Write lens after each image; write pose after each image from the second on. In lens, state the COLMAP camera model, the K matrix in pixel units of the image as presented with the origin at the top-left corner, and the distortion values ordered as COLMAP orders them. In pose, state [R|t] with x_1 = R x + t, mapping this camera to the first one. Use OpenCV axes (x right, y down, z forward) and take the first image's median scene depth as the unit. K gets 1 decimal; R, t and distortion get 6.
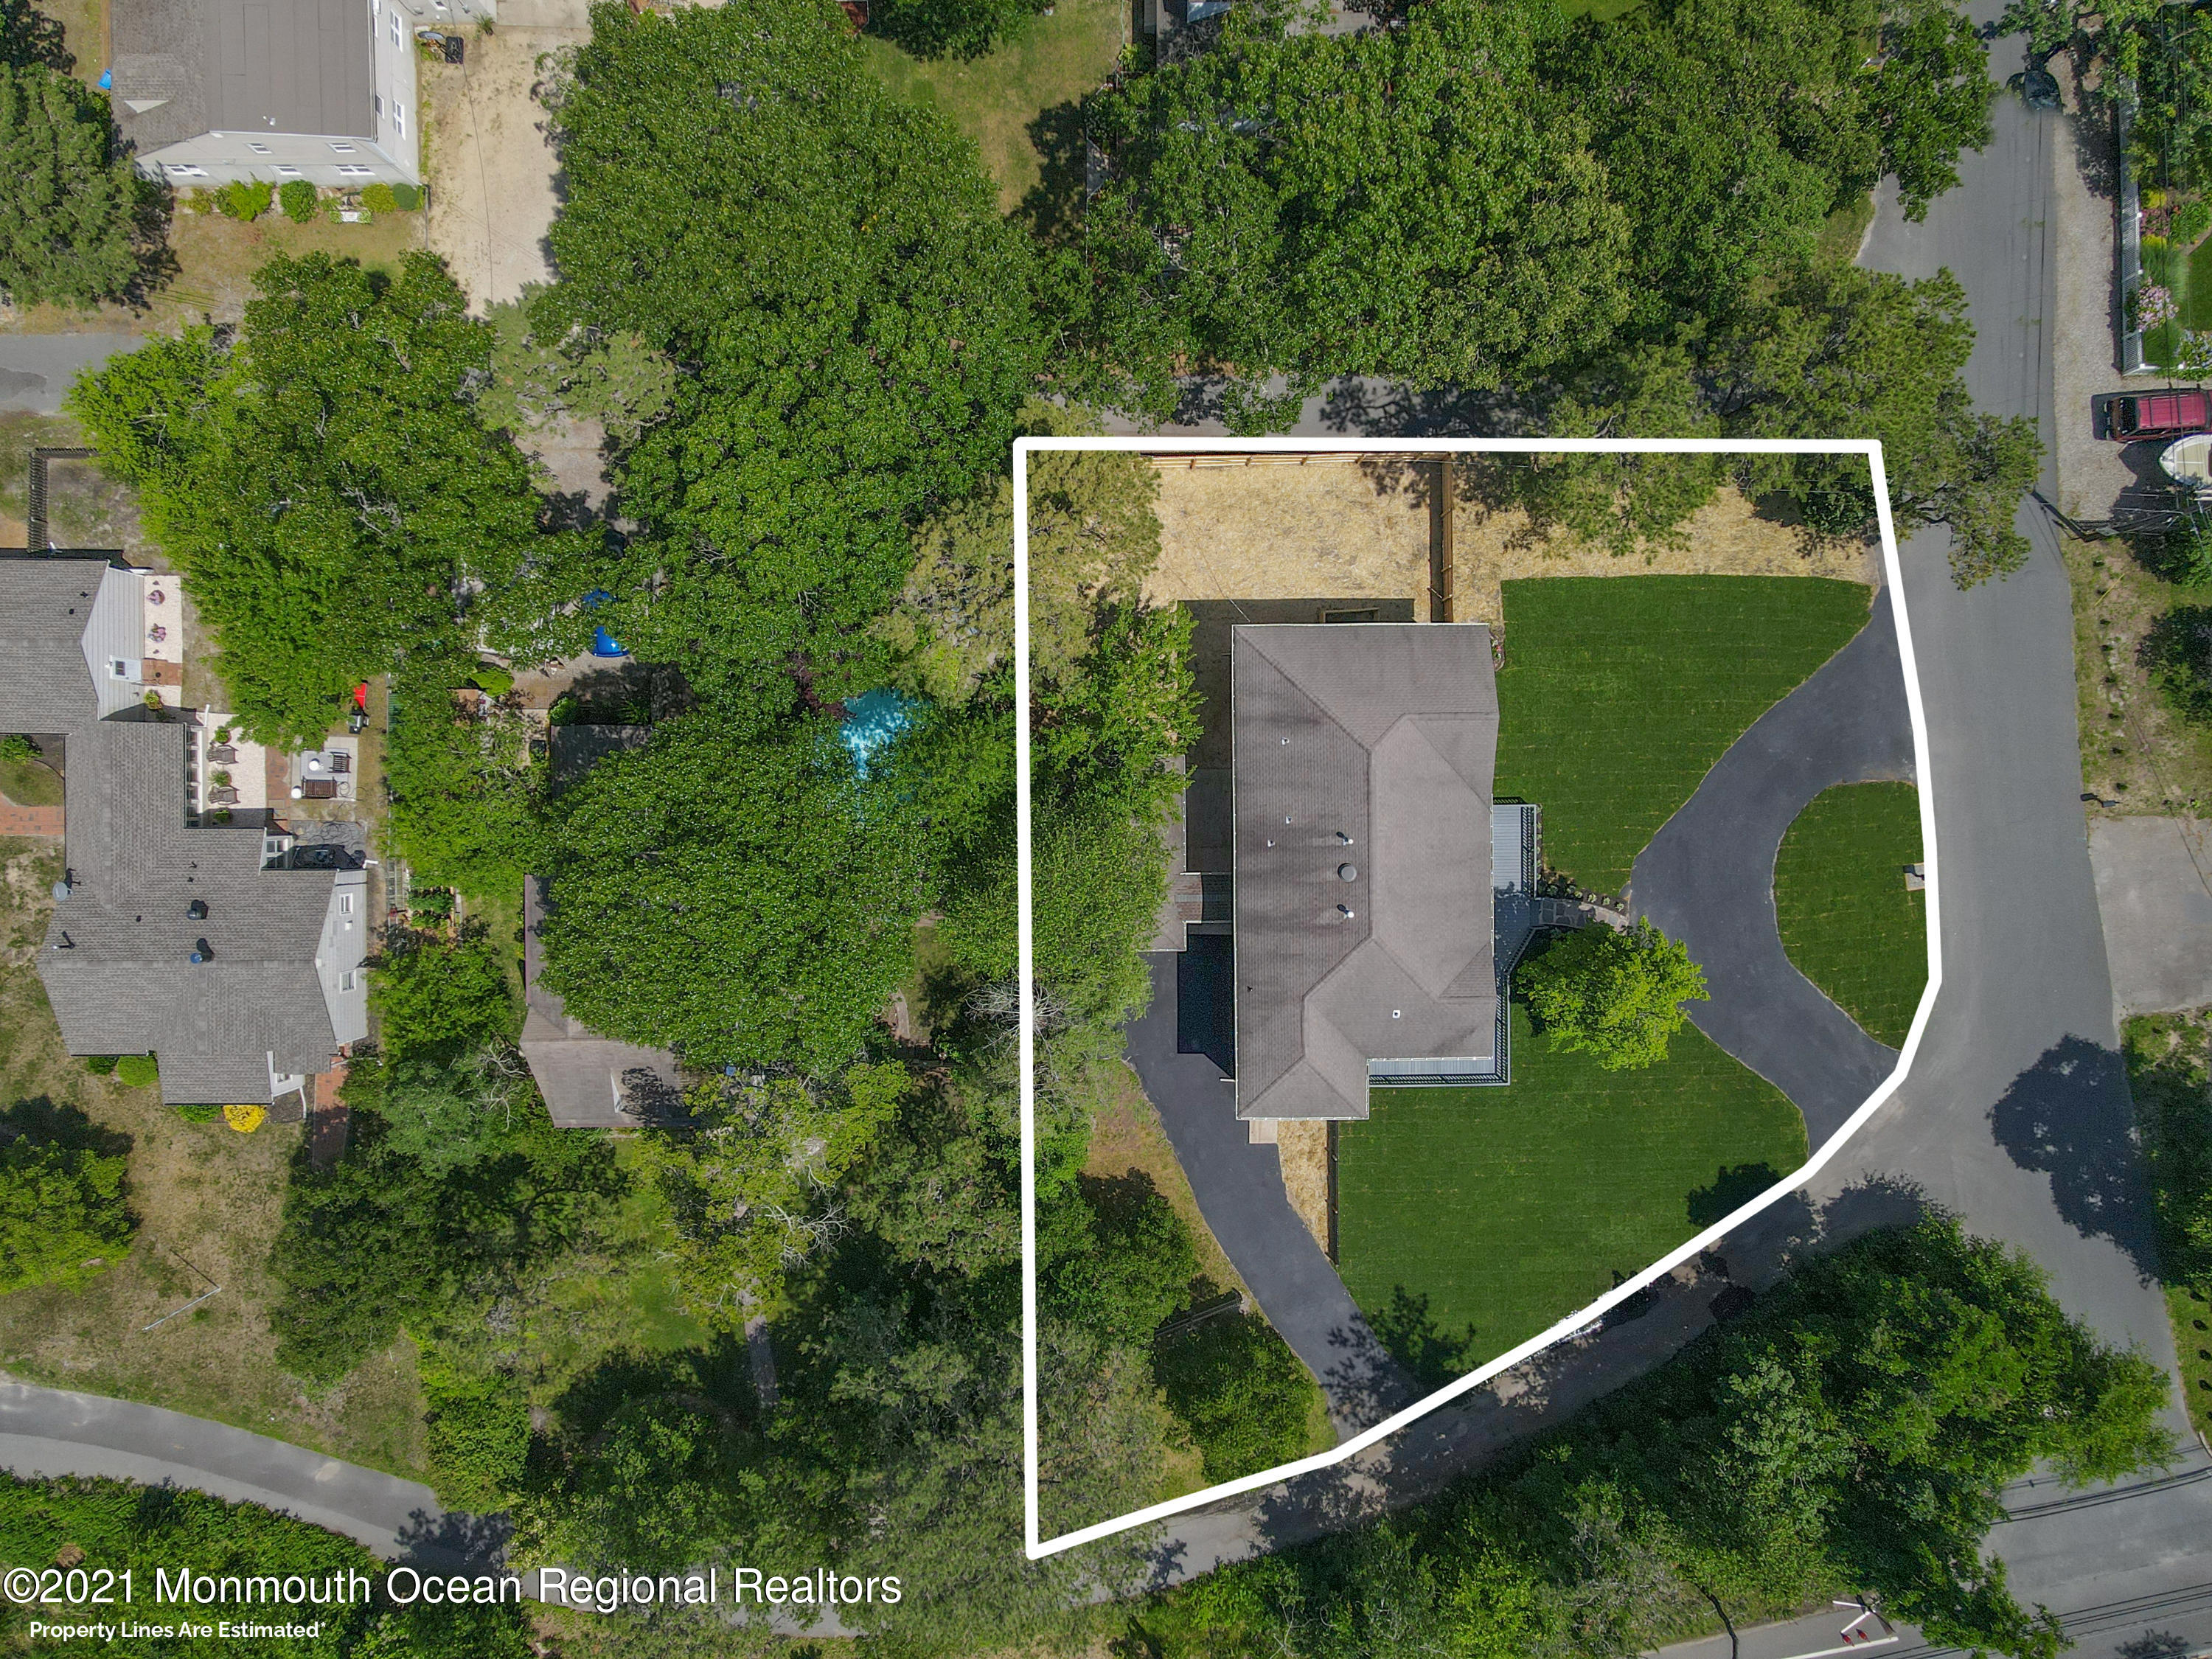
lens RADIAL K [[1608.5, 0, 1107.6], [0, 1608.5, 816.9], [0, 0, 1]] dist [0.013541, 0.023611]
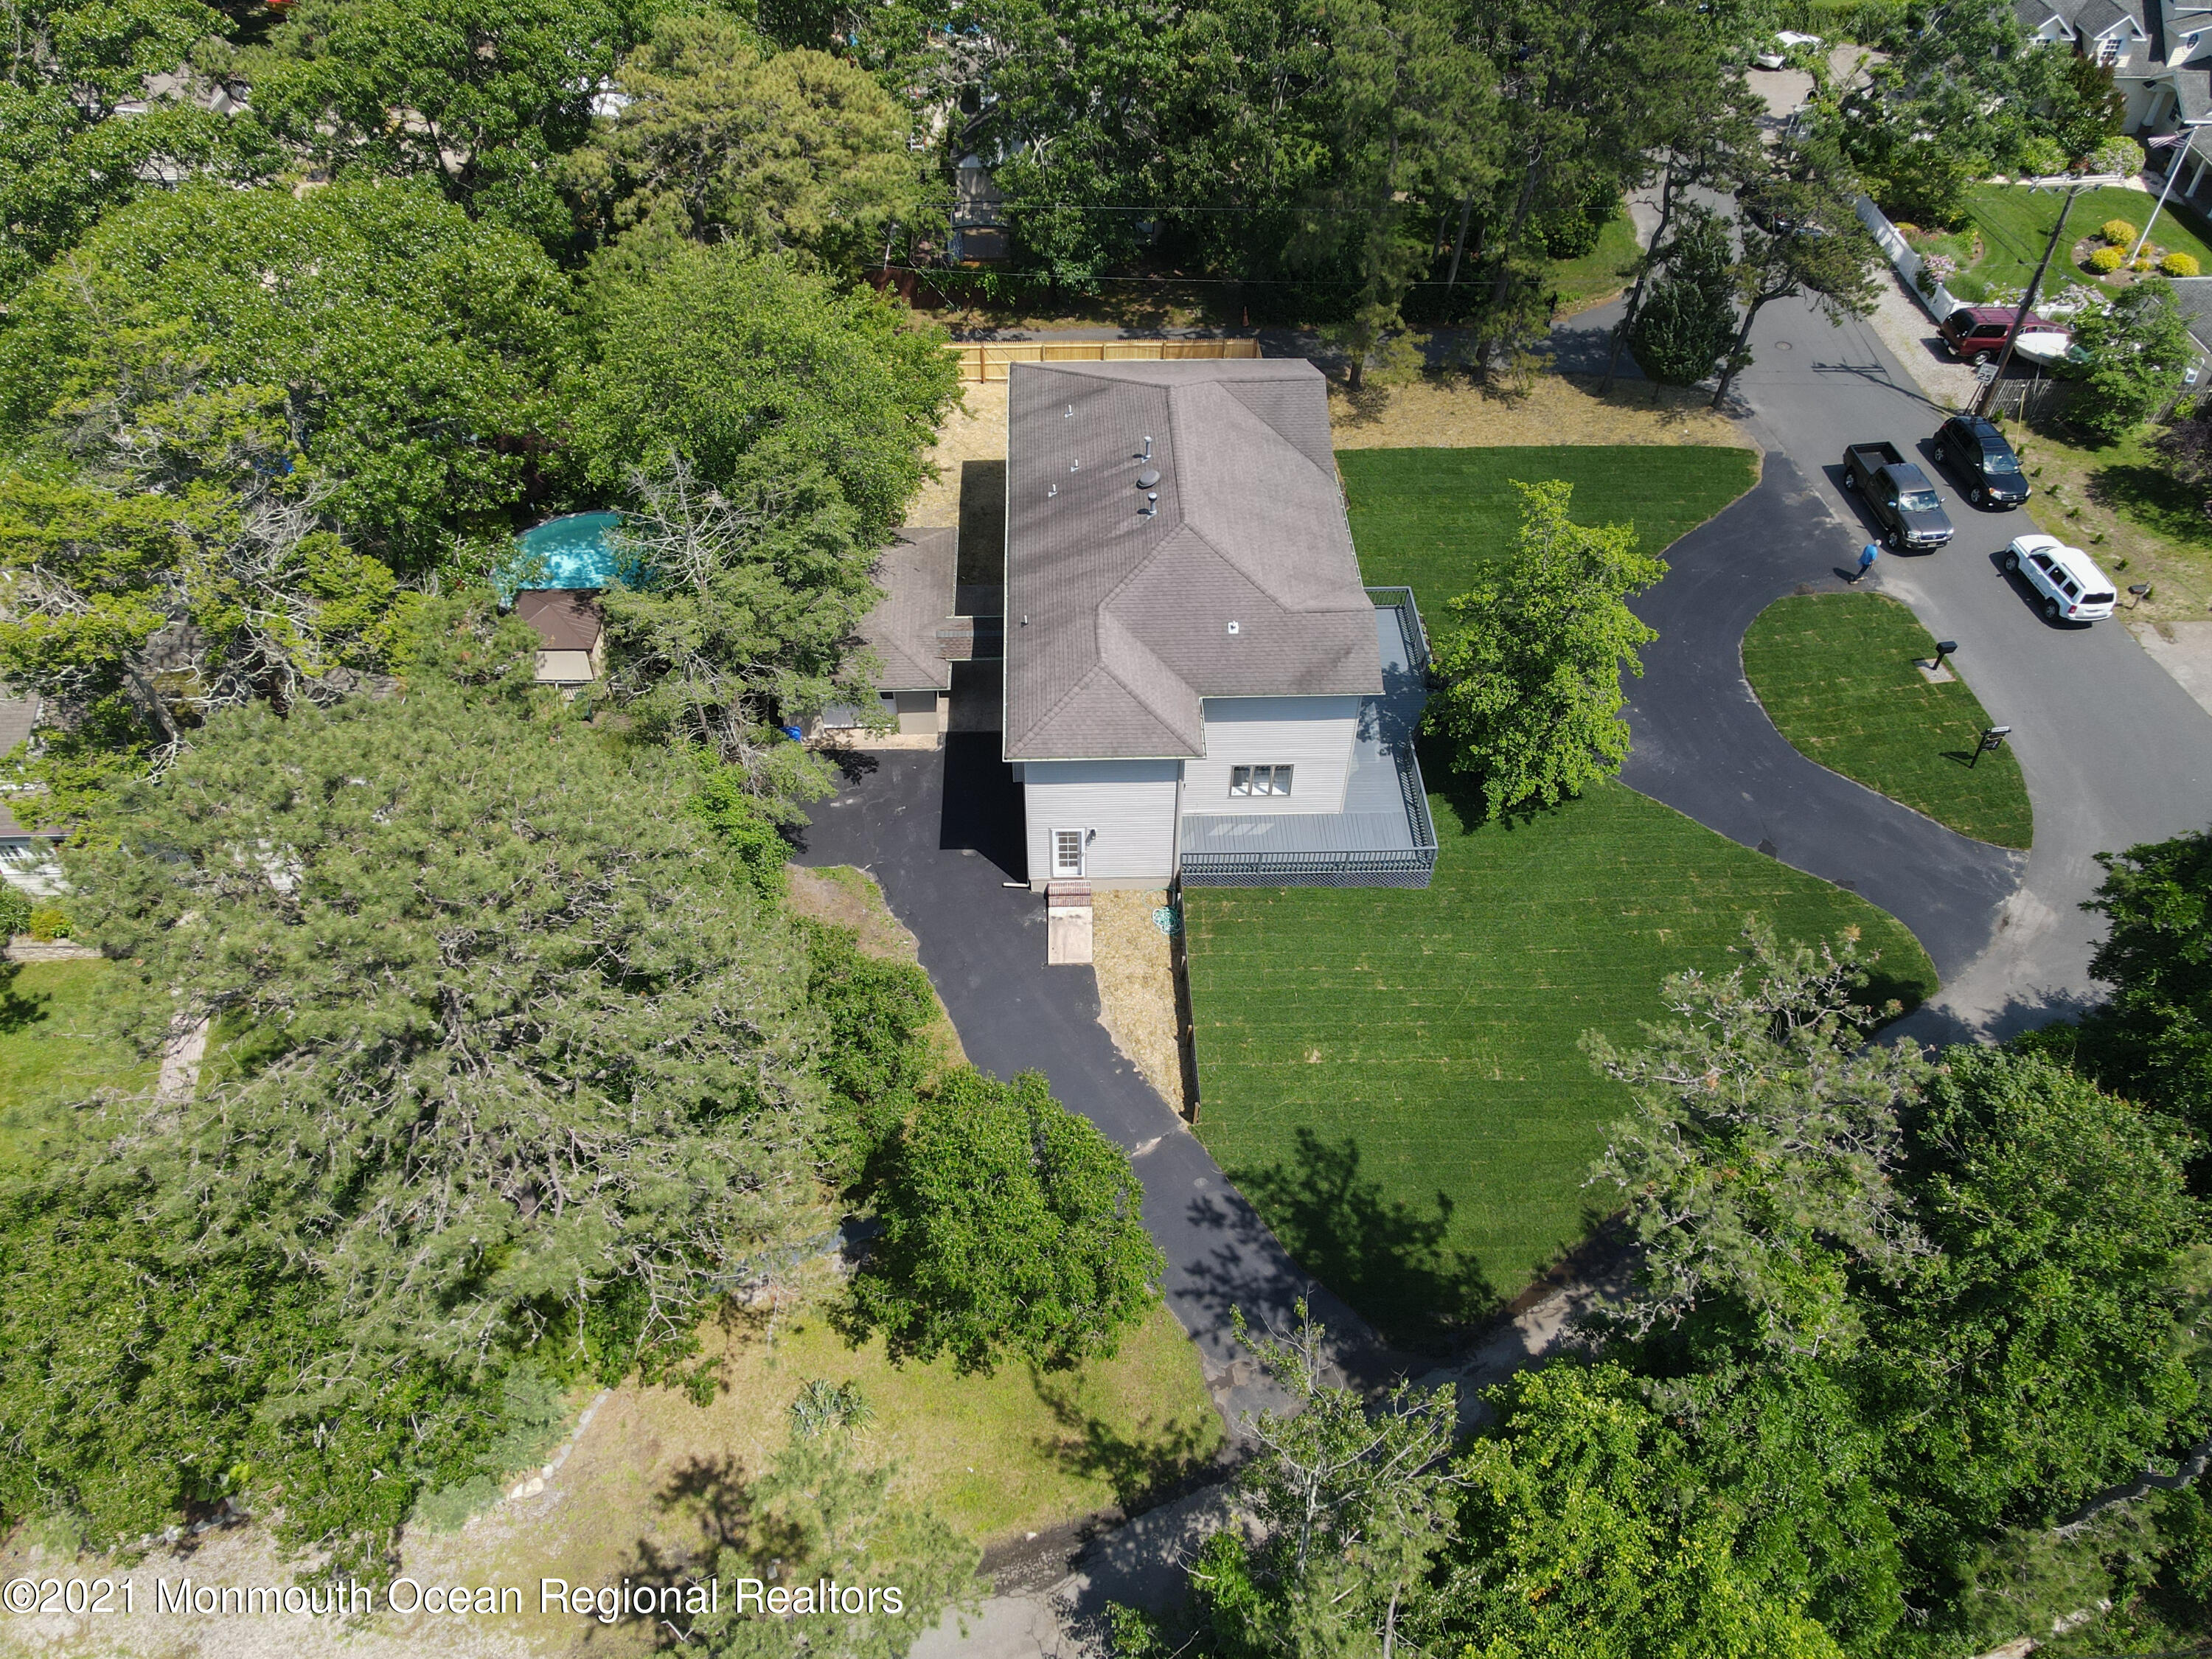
lens RADIAL K [[1608.5, 0, 1094.3], [0, 1608.5, 841.1], [0, 0, 1]] dist [0.013541, 0.023611]
pose [[0.999807, -0.016843, 0.010084, 0.101295], [0.019125, 0.719826, -0.693891, 0.614038], [0.004428, 0.693950, 0.720010, 0.512817]]
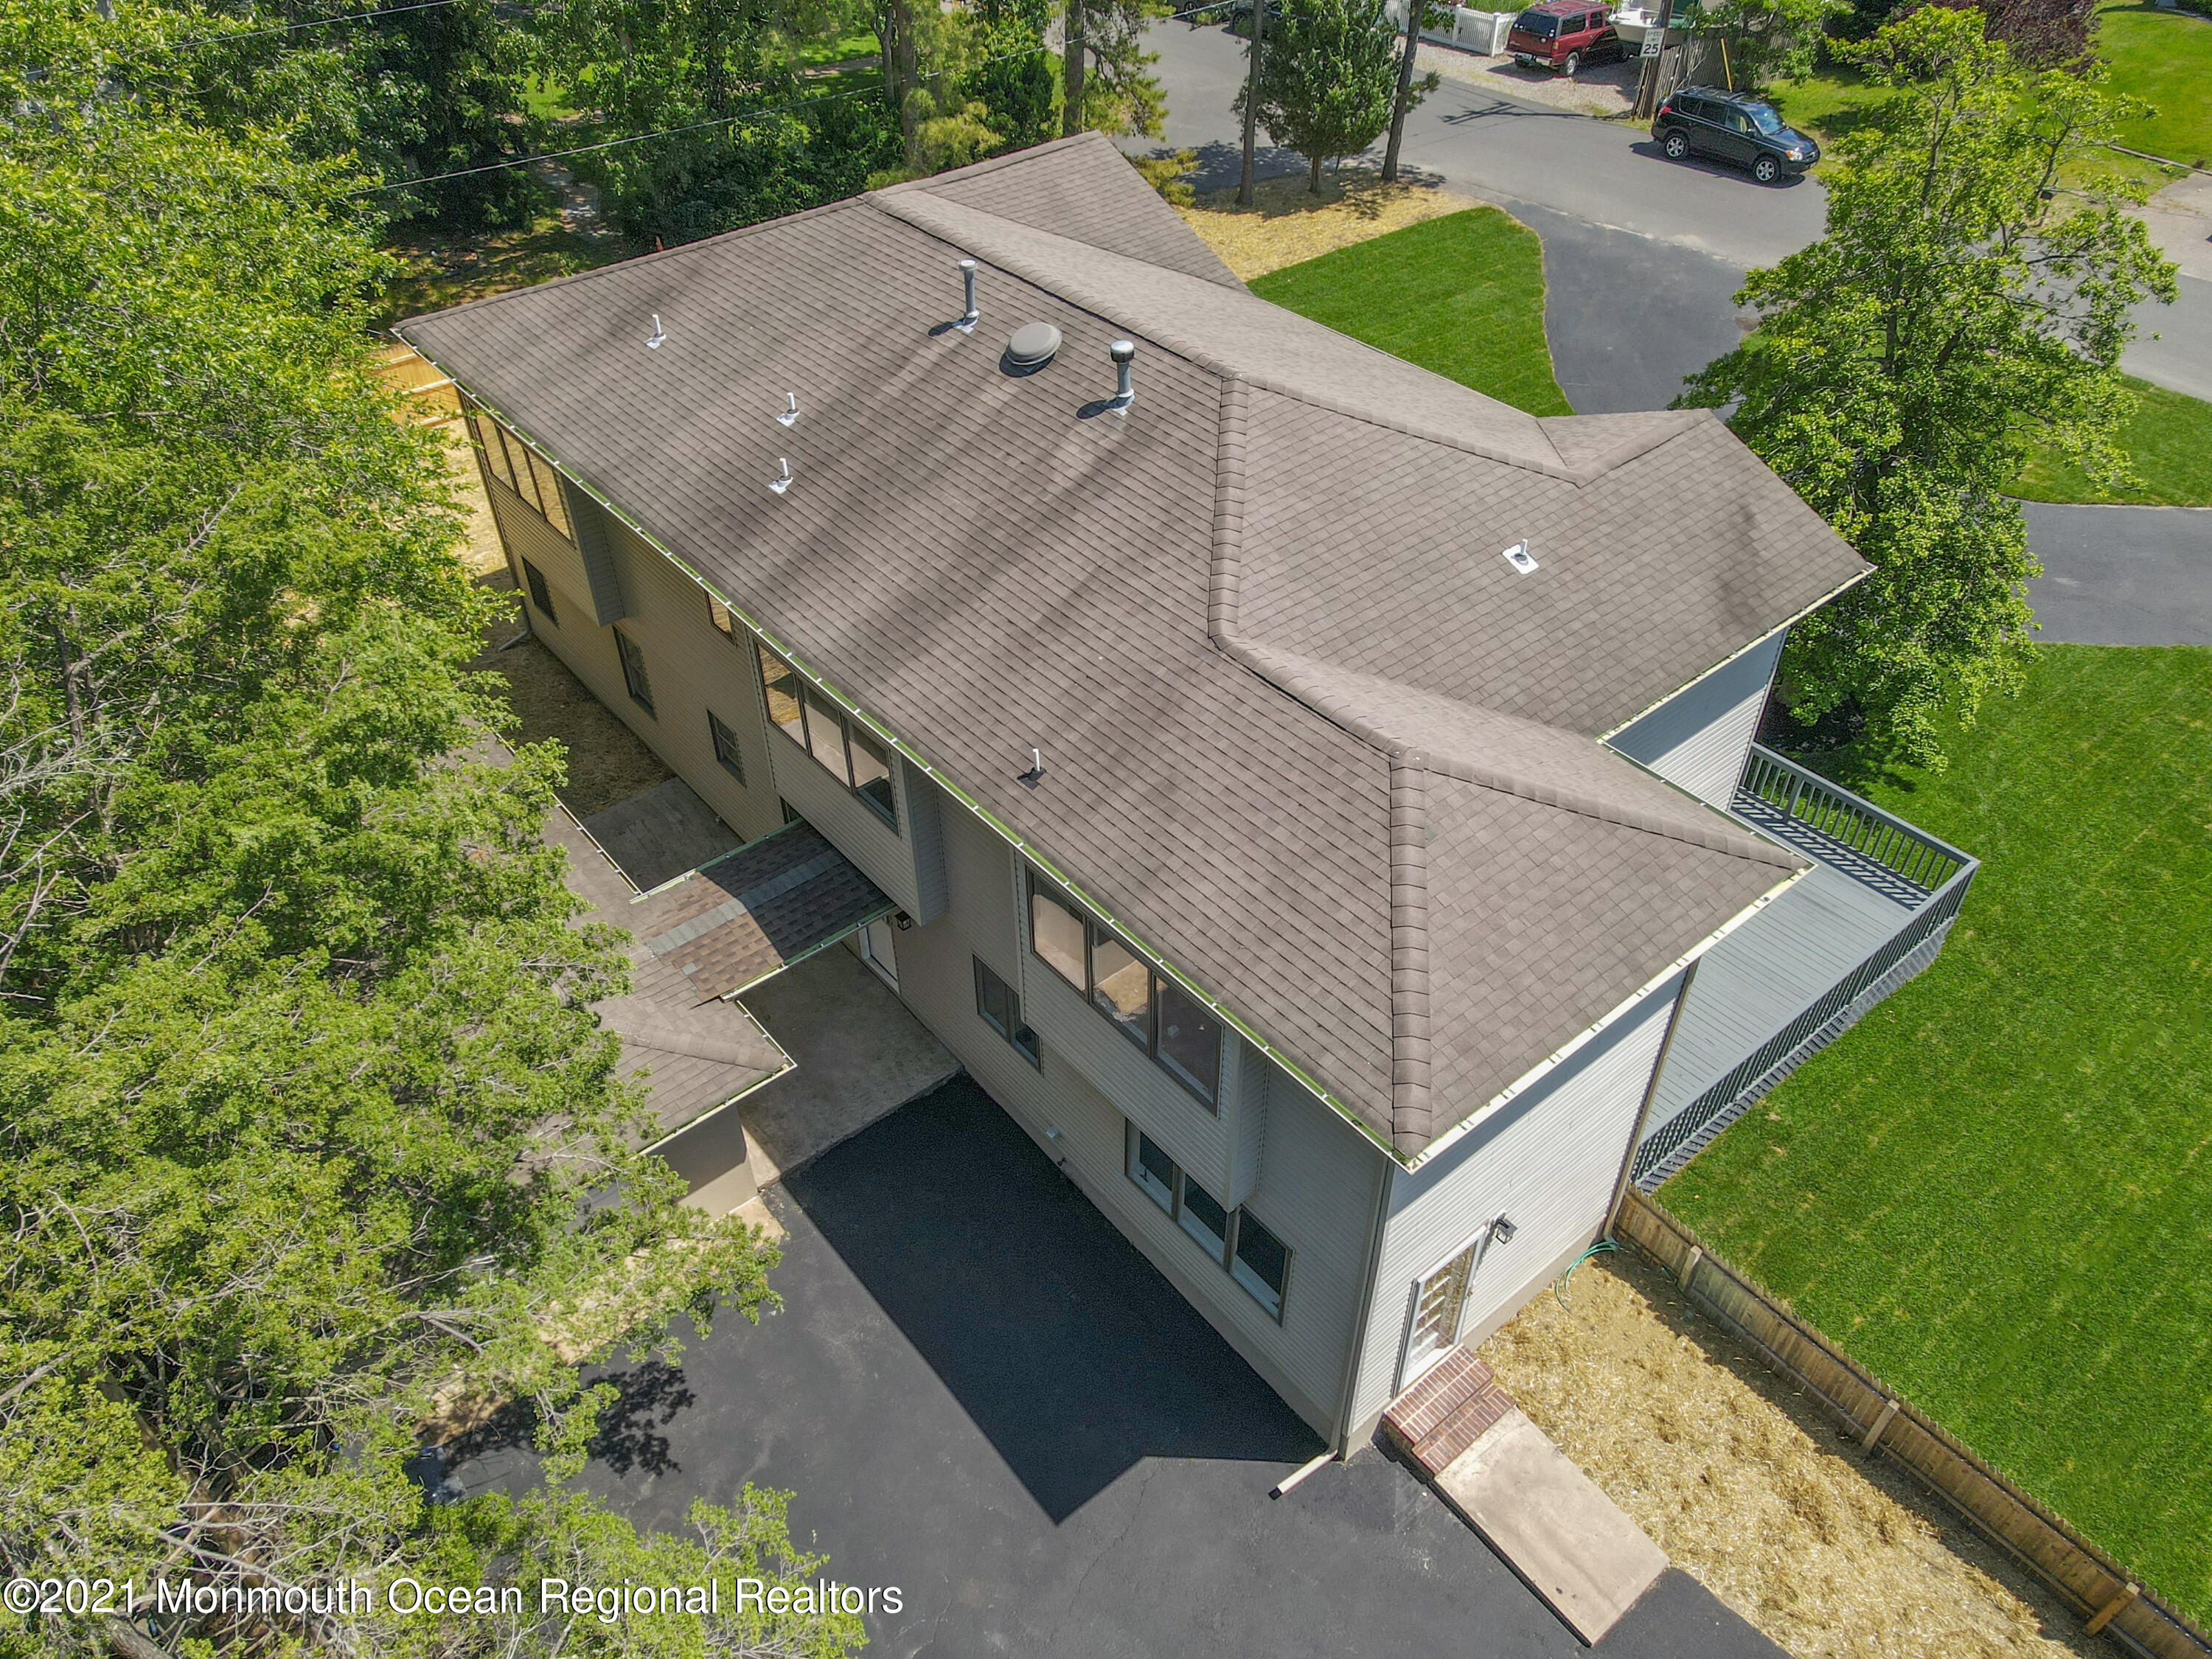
lens RADIAL K [[1608.5, 0, 1100.2], [0, 1608.5, 832.0], [0, 0, 1]] dist [0.013541, 0.023611]
pose [[0.776529, -0.422033, 0.467858, -0.016678], [0.629663, 0.492714, -0.600631, 0.239656], [0.022966, 0.761000, 0.648345, 0.784577]]
